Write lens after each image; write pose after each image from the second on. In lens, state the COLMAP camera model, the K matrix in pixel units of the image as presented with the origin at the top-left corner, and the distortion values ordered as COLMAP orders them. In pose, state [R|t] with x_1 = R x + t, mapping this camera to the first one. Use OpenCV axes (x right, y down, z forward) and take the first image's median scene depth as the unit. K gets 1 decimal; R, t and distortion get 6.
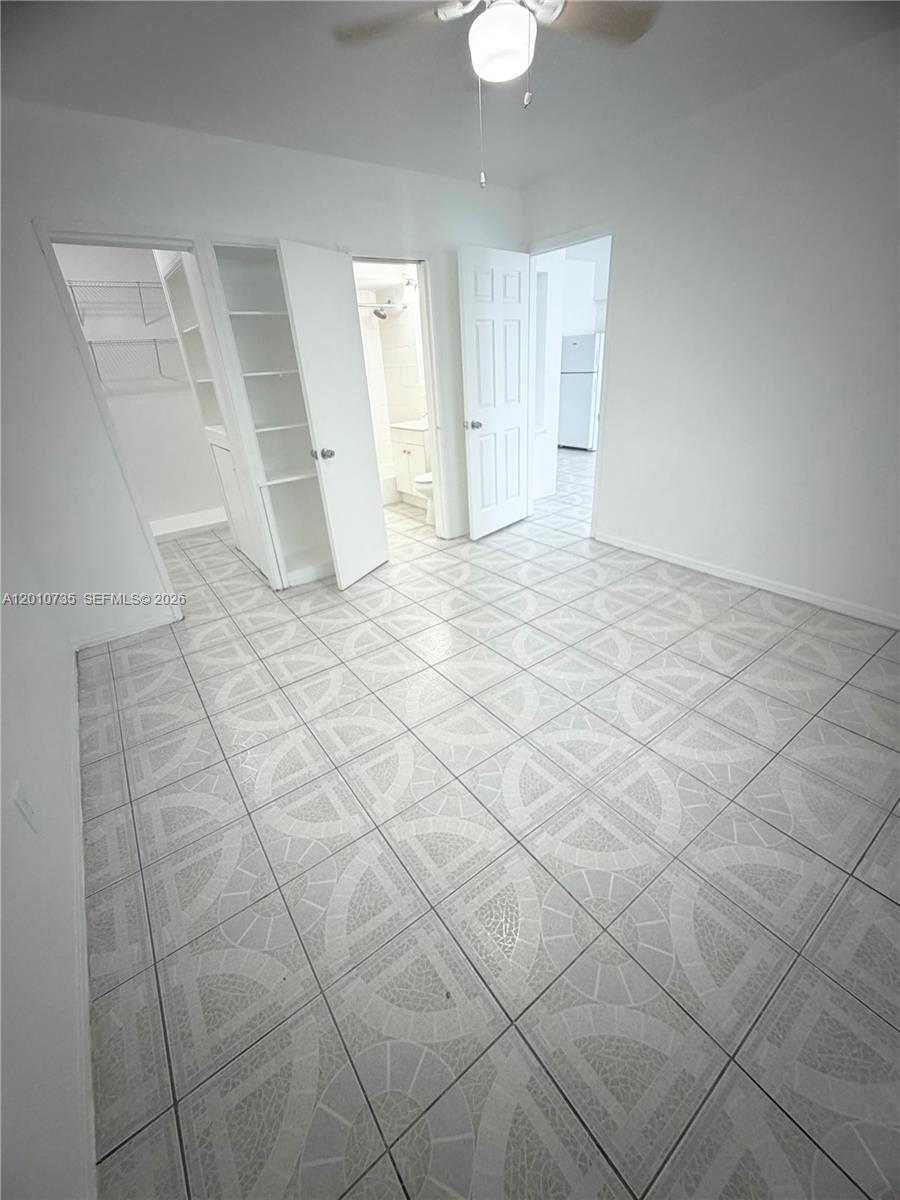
lens RADIAL K [[482.3, 0, 446.5], [0, 482.3, 599.4], [0, 0, 1]] dist [-0.001306, 0.000748]
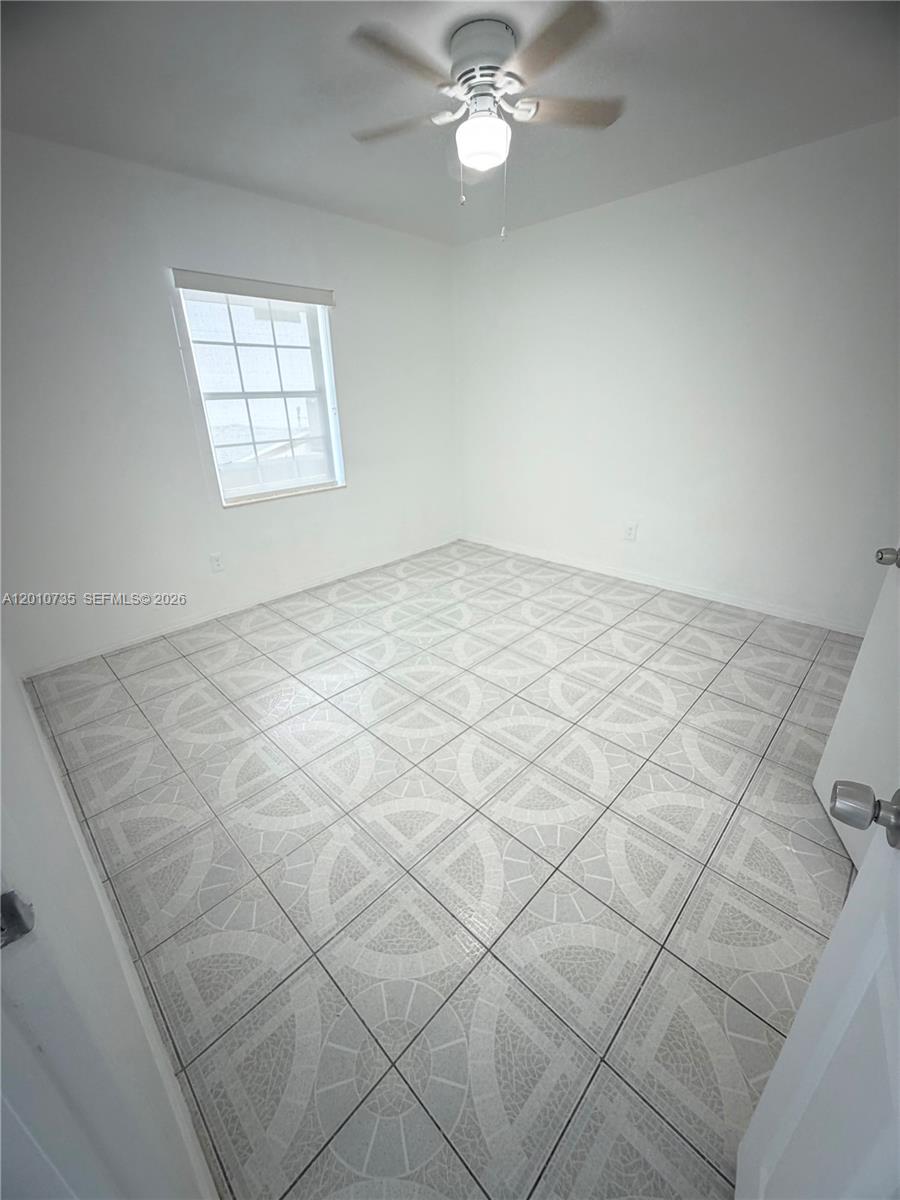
lens RADIAL K [[482.3, 0, 445.4], [0, 482.3, 600.6], [0, 0, 1]] dist [-0.001306, 0.000748]
pose [[0.985855, -0.030212, 0.164854, -0.102827], [0.039877, 0.997655, -0.055635, 0.076041], [-0.162787, 0.061421, 0.984748, -0.141719]]
